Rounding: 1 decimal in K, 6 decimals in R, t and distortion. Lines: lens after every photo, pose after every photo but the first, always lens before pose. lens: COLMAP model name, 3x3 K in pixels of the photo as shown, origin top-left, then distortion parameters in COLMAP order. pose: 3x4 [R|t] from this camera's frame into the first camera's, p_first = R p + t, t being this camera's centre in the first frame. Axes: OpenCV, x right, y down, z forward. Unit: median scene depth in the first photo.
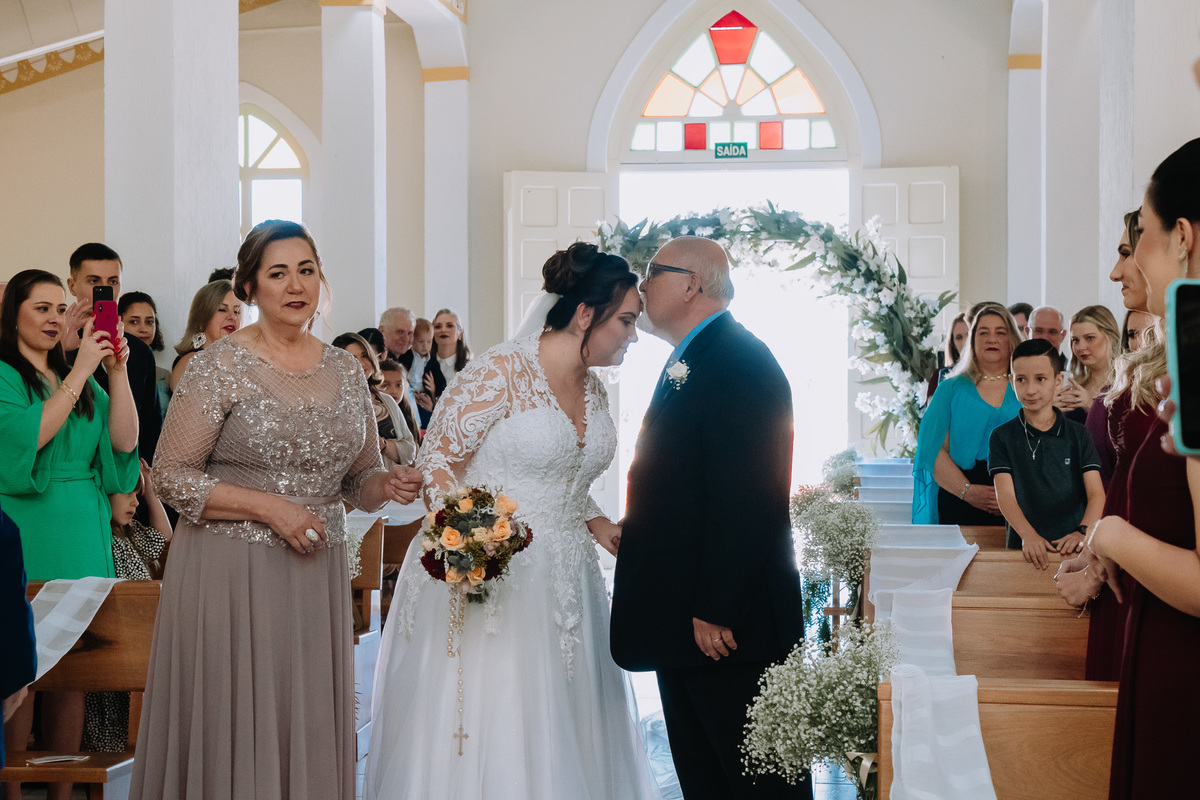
lens RADIAL K [[2272.6, 0, 578.4], [0, 2272.6, 382.6], [0, 0, 1]] dist [0.044365, 0.000000]
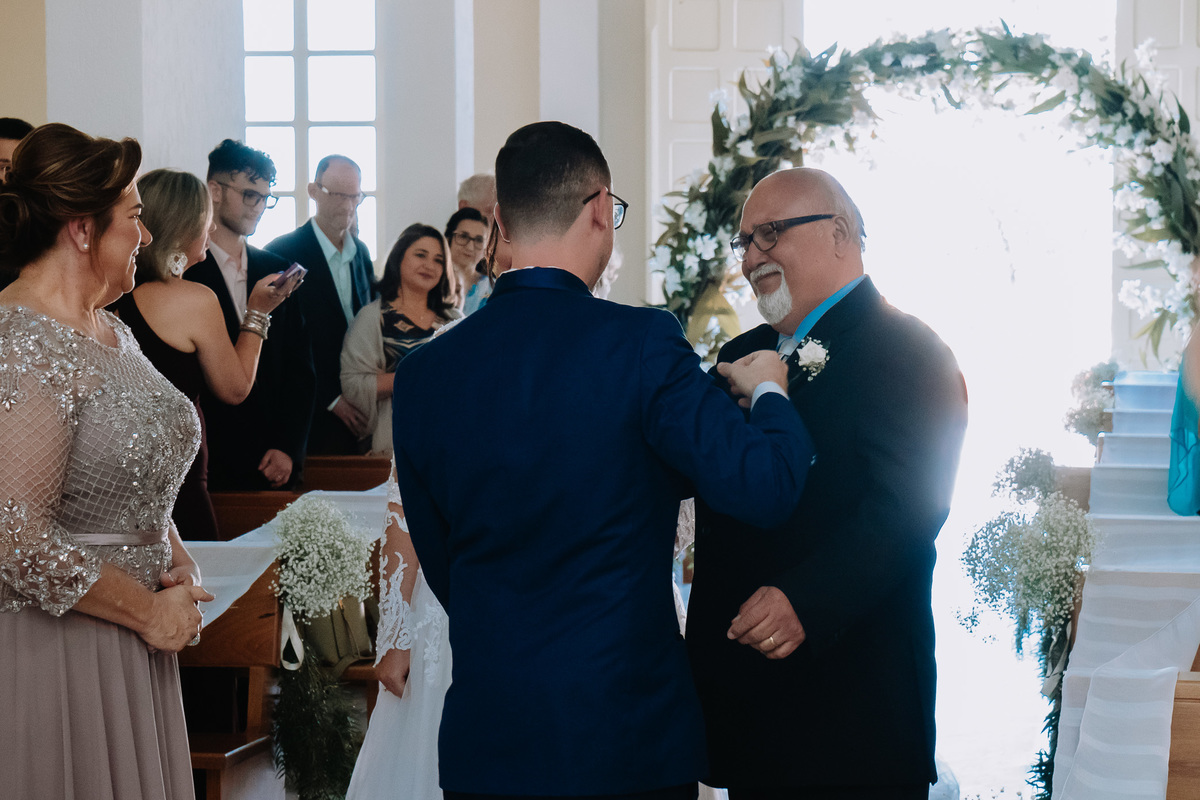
lens RADIAL K [[2872.5, 0, 656.1], [0, 2872.5, 417.4], [0, 0, 1]] dist [-0.108825, 0.000000]
pose [[0.998300, 0.004801, -0.058093, 0.026626], [-0.000286, 0.996994, 0.077483, -0.023628], [0.058291, -0.077334, 0.995300, 0.067022]]
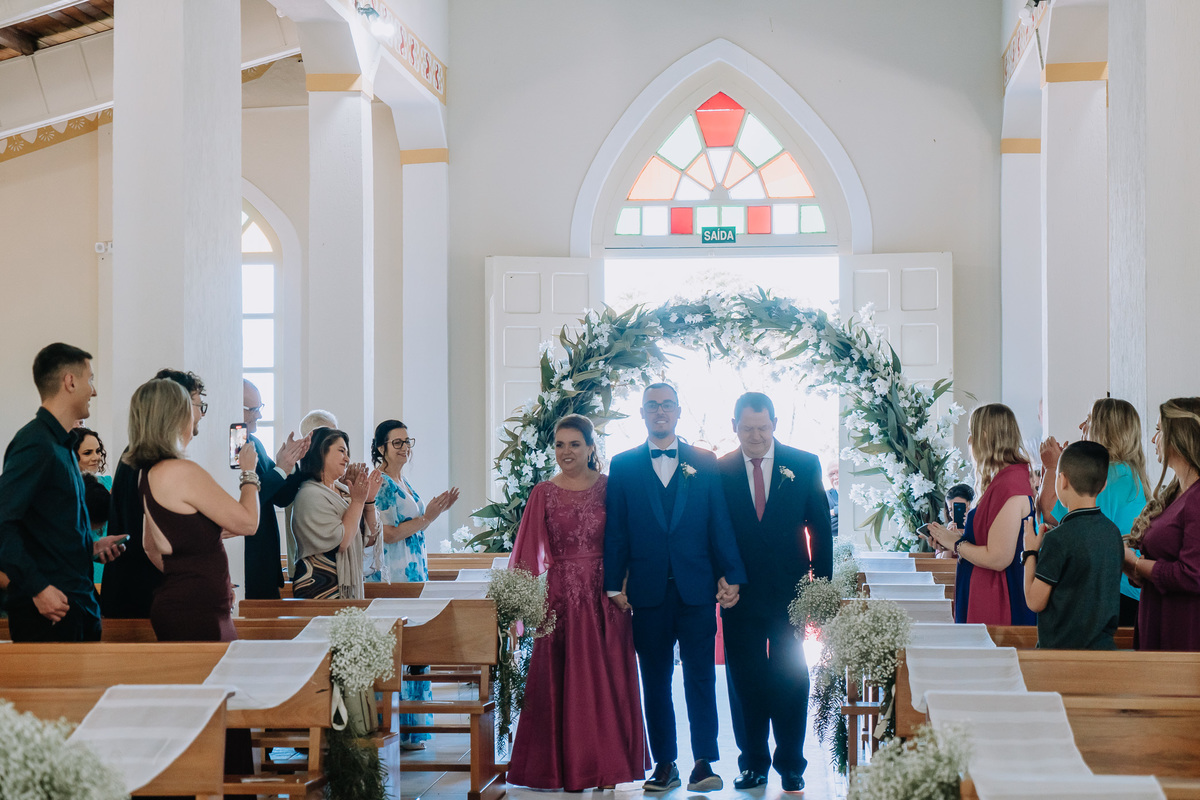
lens RADIAL K [[2463.7, 0, 583.9], [0, 2463.7, 400.9], [0, 0, 1]] dist [0.065902, 0.000000]
pose [[0.999414, -0.001221, 0.034196, -0.028118], [0.002038, 0.999713, -0.023855, -0.006392], [-0.034157, 0.023910, 0.999130, -0.053597]]
